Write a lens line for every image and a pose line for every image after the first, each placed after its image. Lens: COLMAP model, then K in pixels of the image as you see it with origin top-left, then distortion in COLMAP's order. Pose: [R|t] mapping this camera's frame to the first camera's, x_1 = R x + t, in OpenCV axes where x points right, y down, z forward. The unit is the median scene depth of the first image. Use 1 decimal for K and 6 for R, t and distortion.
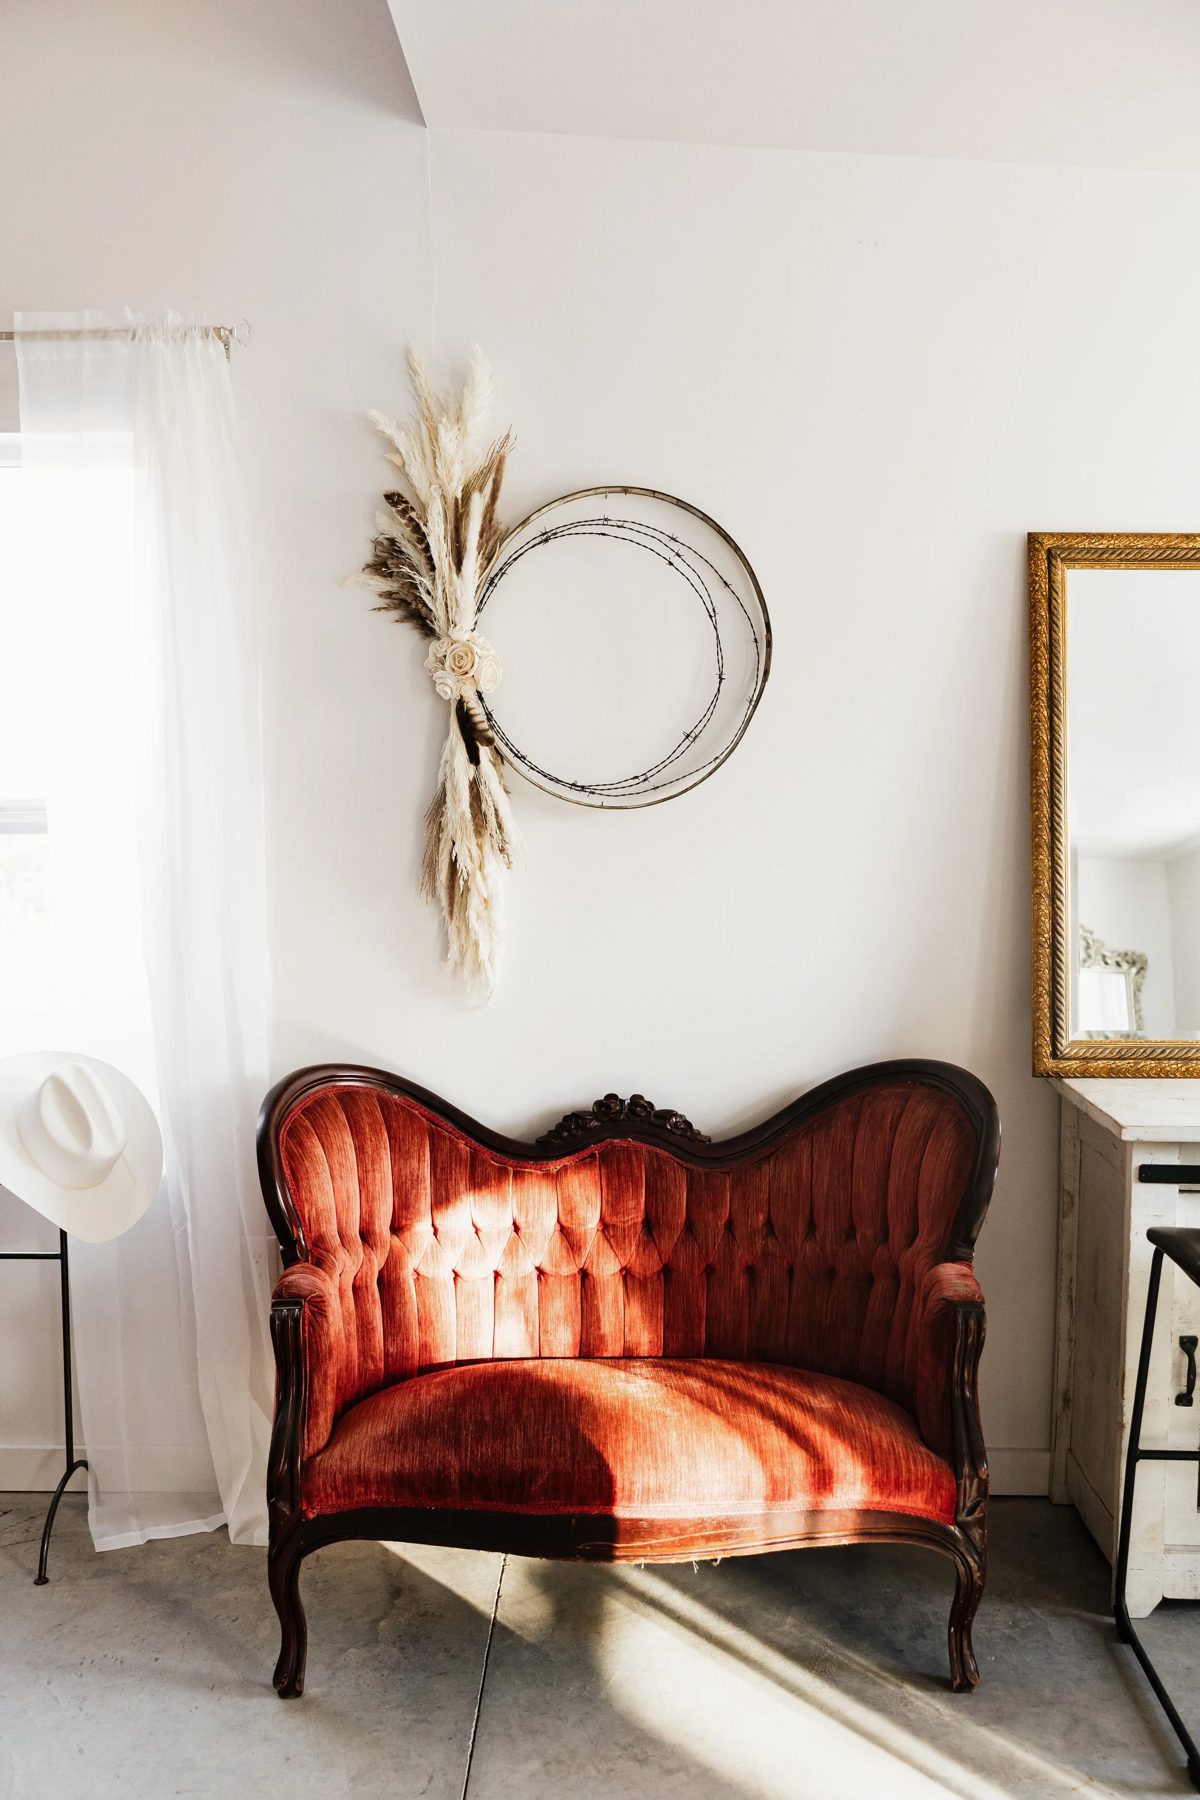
lens RADIAL K [[1574.4, 0, 600.0], [0, 1574.4, 900.0], [0, 0, 1]] dist [-0.000462, 0.003018]
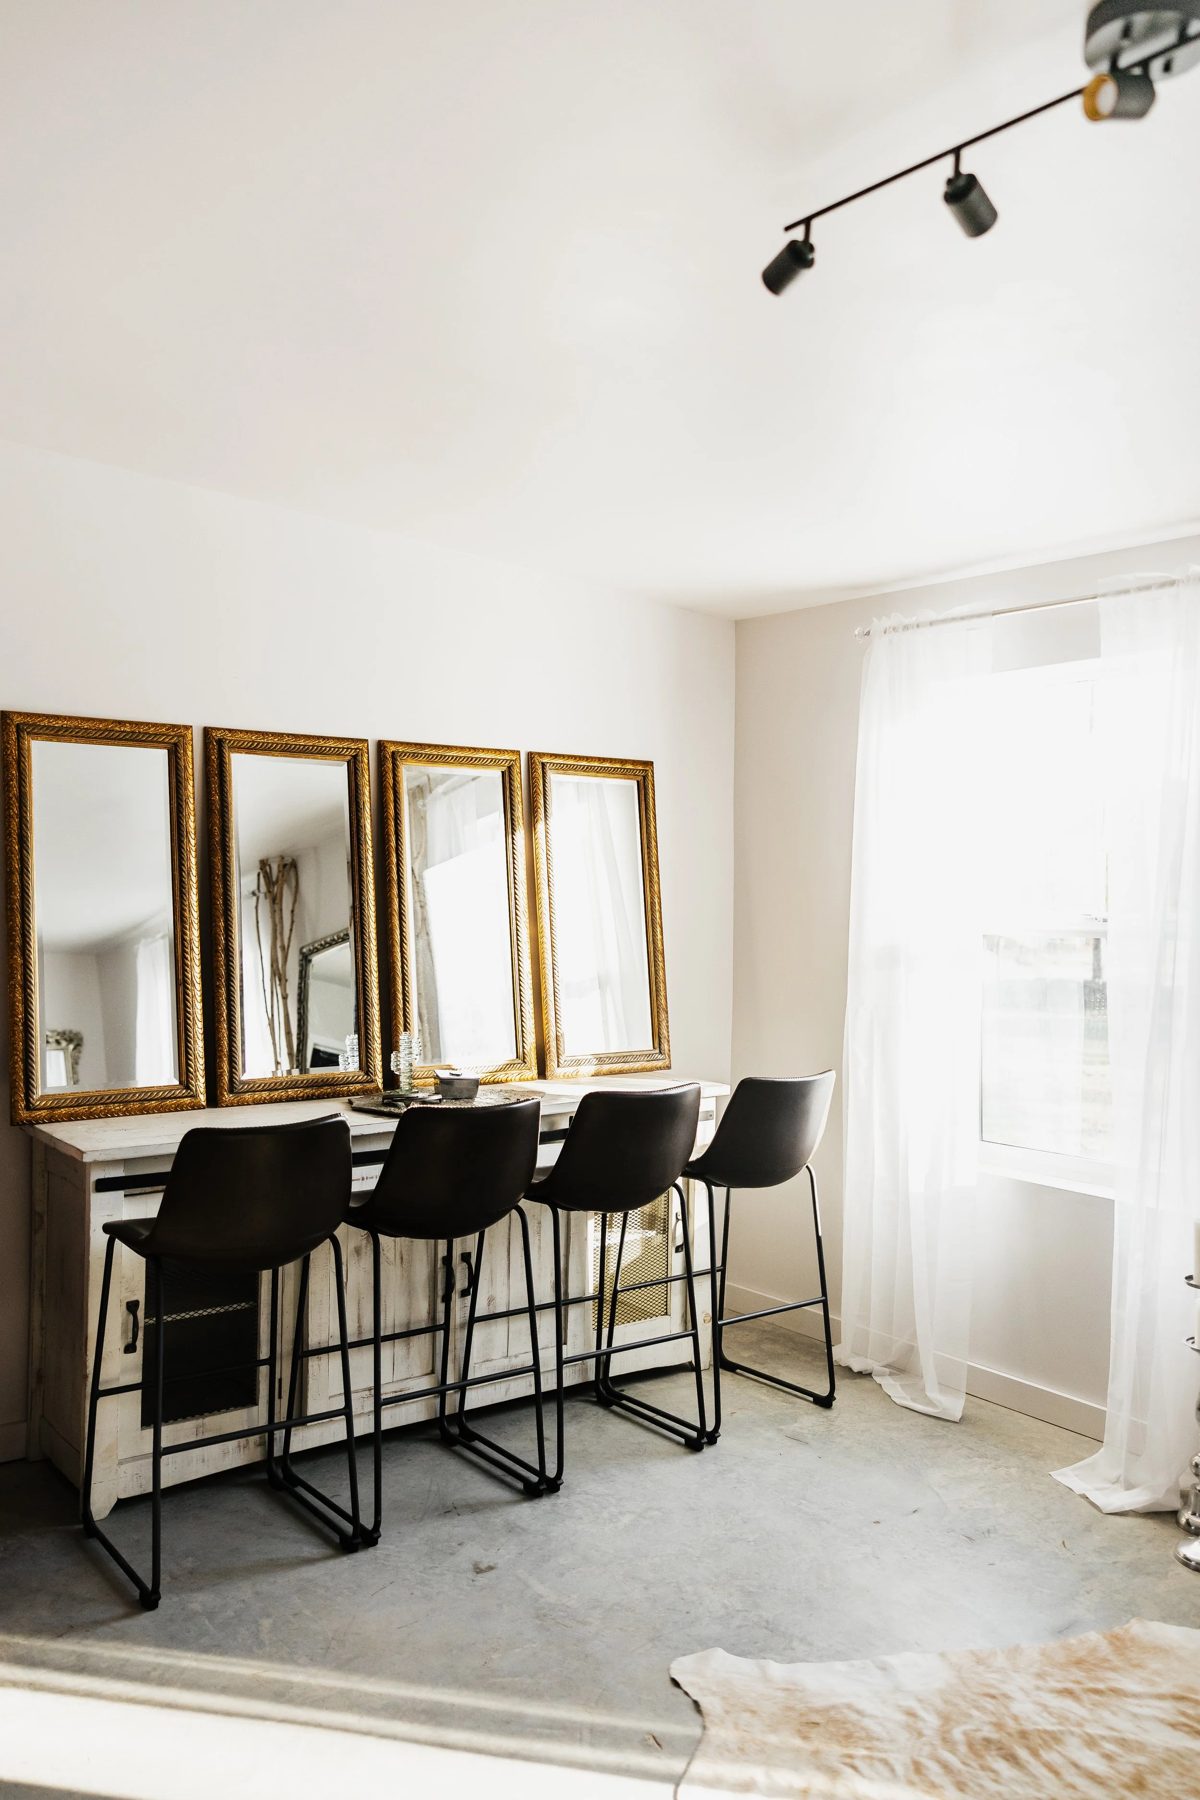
lens RADIAL K [[1466.1, 0, 600.0], [0, 1466.1, 900.0], [0, 0, 1]] dist [-0.006447, 0.016816]
pose [[0.777342, 0.002509, 0.629073, -0.109845], [0.033650, 0.998395, -0.045562, -0.002378], [-0.628178, 0.056586, 0.776010, -0.258307]]
